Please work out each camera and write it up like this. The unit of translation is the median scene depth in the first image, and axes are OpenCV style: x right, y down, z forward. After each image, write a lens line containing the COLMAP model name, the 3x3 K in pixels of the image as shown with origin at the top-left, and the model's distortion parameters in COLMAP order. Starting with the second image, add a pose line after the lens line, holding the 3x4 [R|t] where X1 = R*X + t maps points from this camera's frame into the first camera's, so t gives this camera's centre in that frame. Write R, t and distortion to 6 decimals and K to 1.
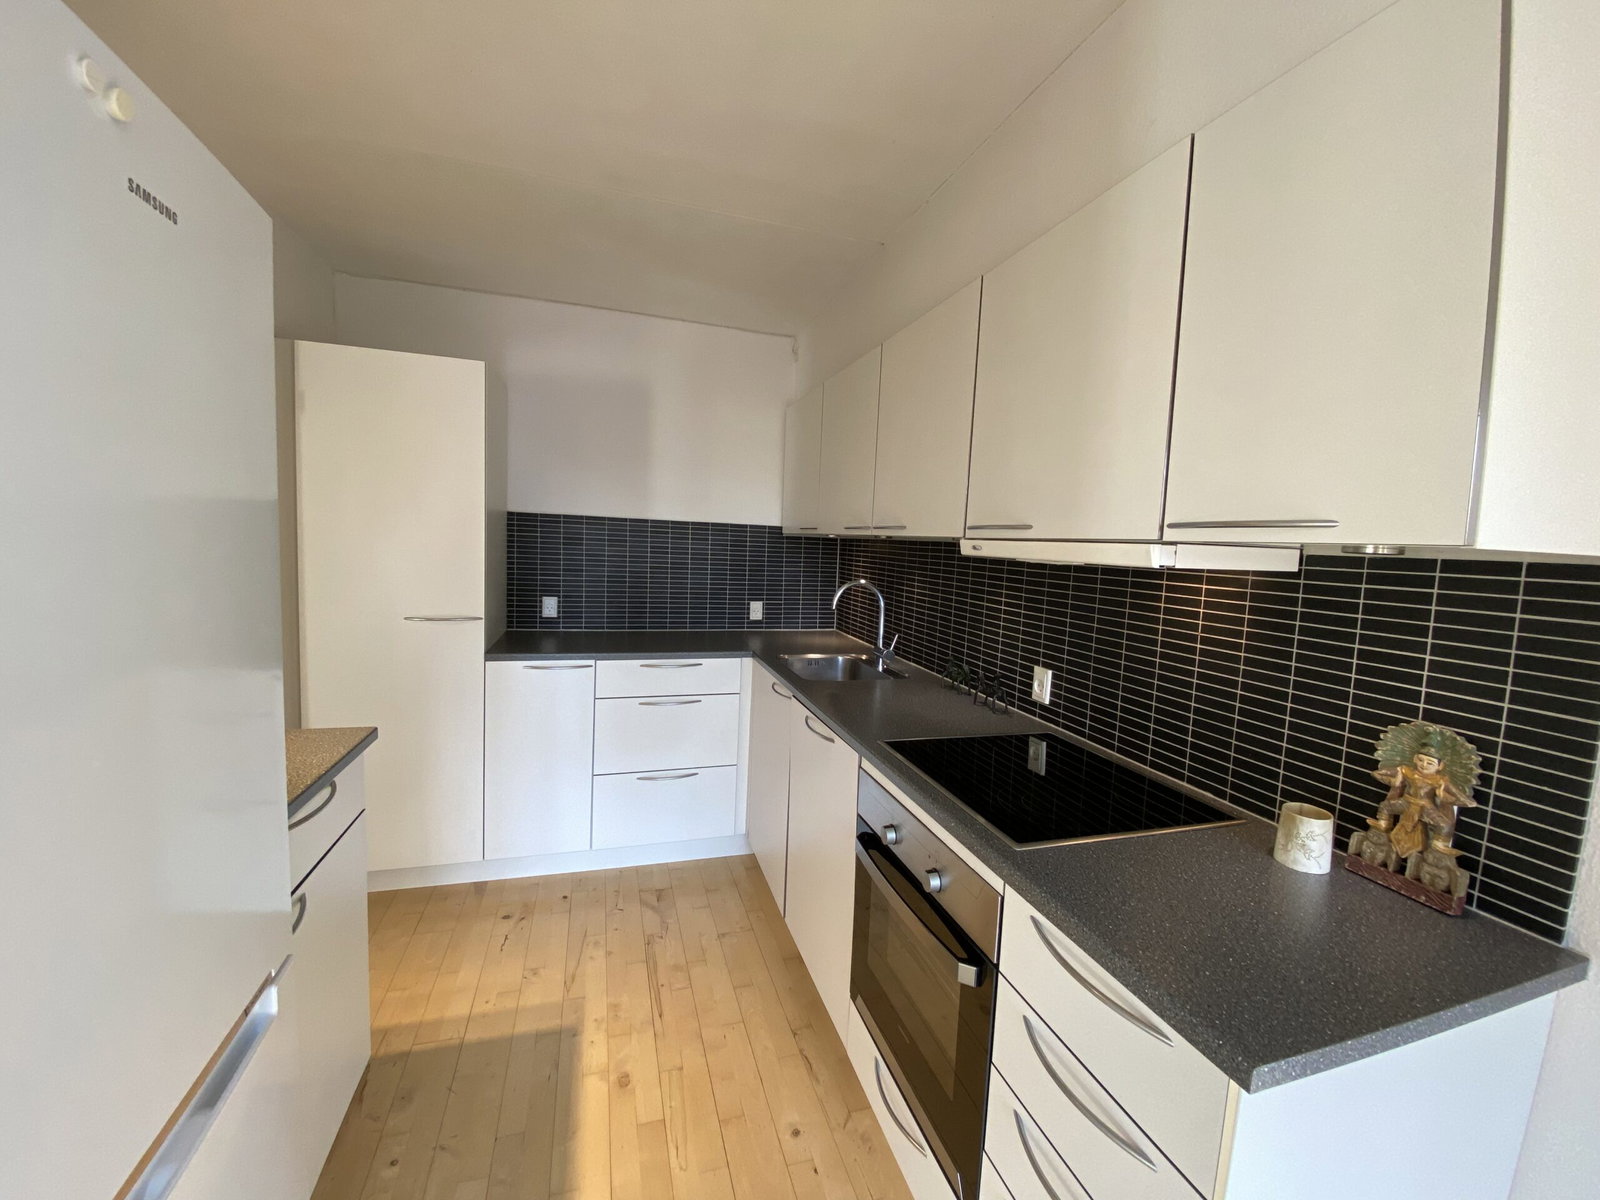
lens RADIAL K [[649.1, 0, 808.6], [0, 649.1, 596.6], [0, 0, 1]] dist [0.024799, -0.000511]
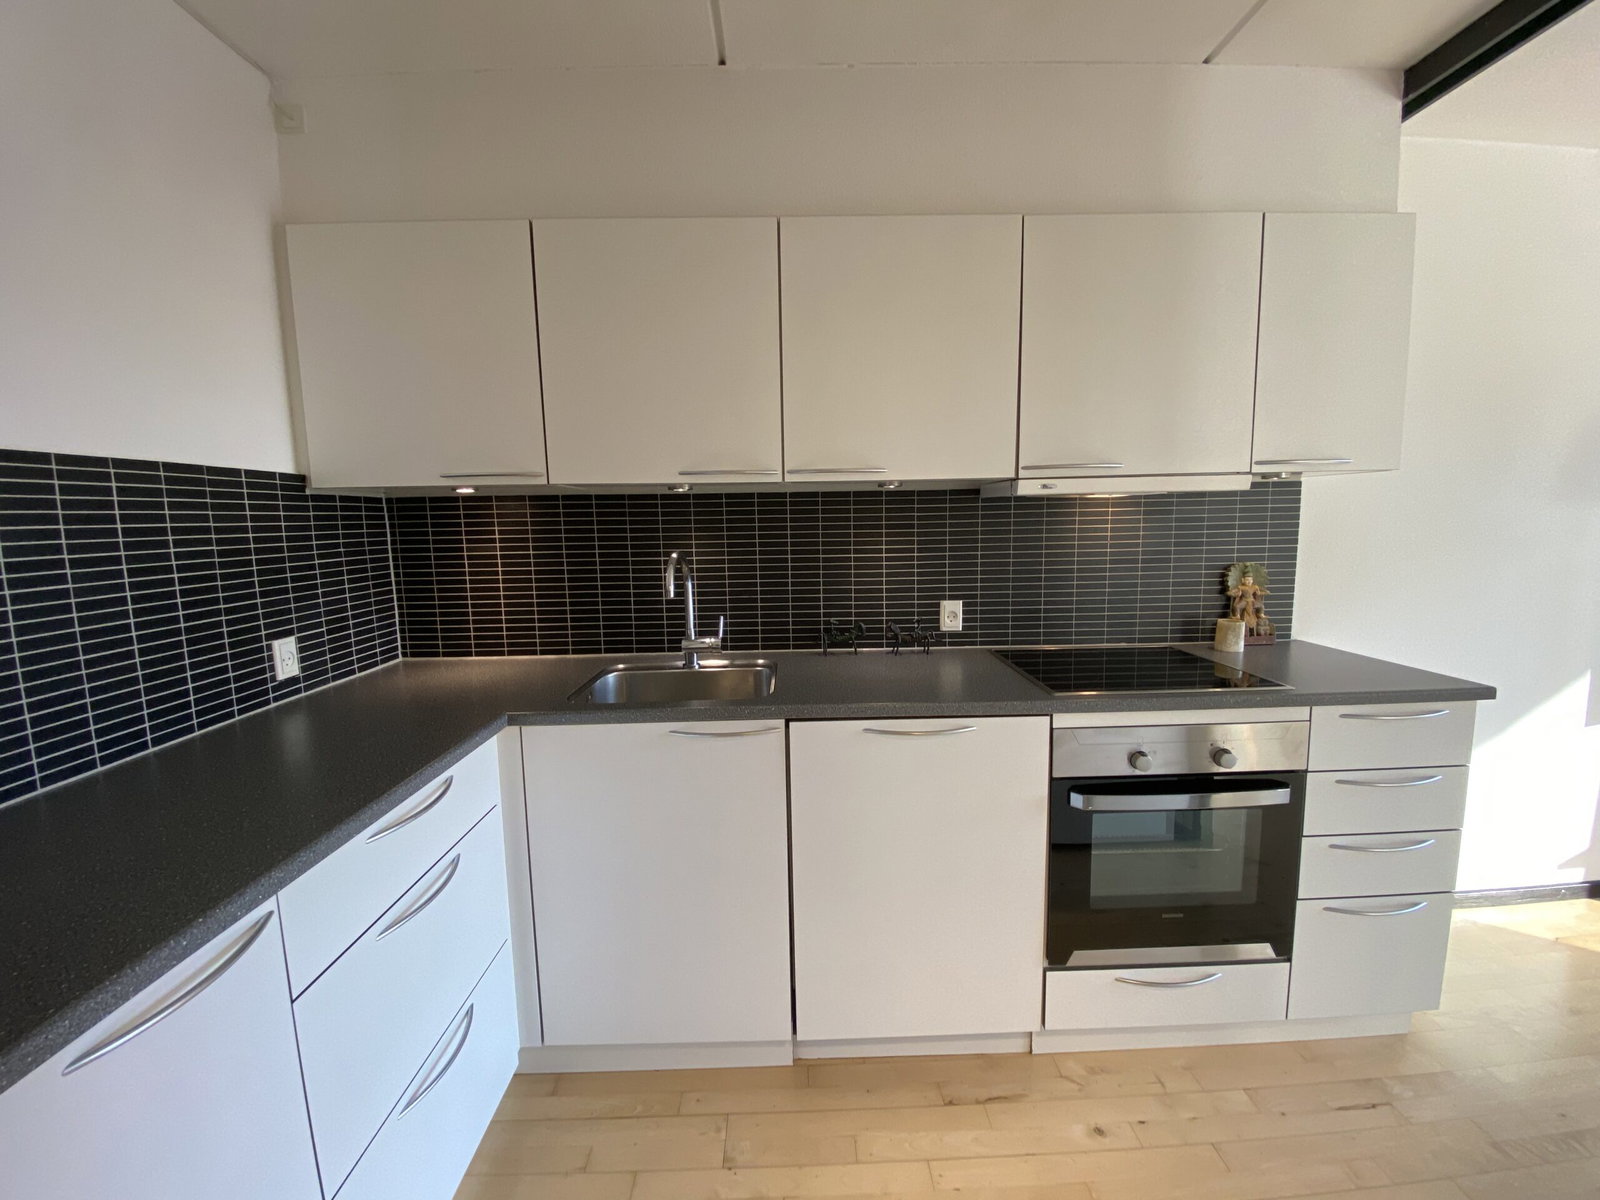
lens RADIAL K [[649.1, 0, 805.2], [0, 649.1, 599.8], [0, 0, 1]] dist [0.024799, -0.000511]
pose [[0.276653, -0.170577, 0.945709, -0.763493], [0.115890, 0.982859, 0.143376, -0.079617], [-0.953956, 0.069933, 0.291680, 0.932136]]
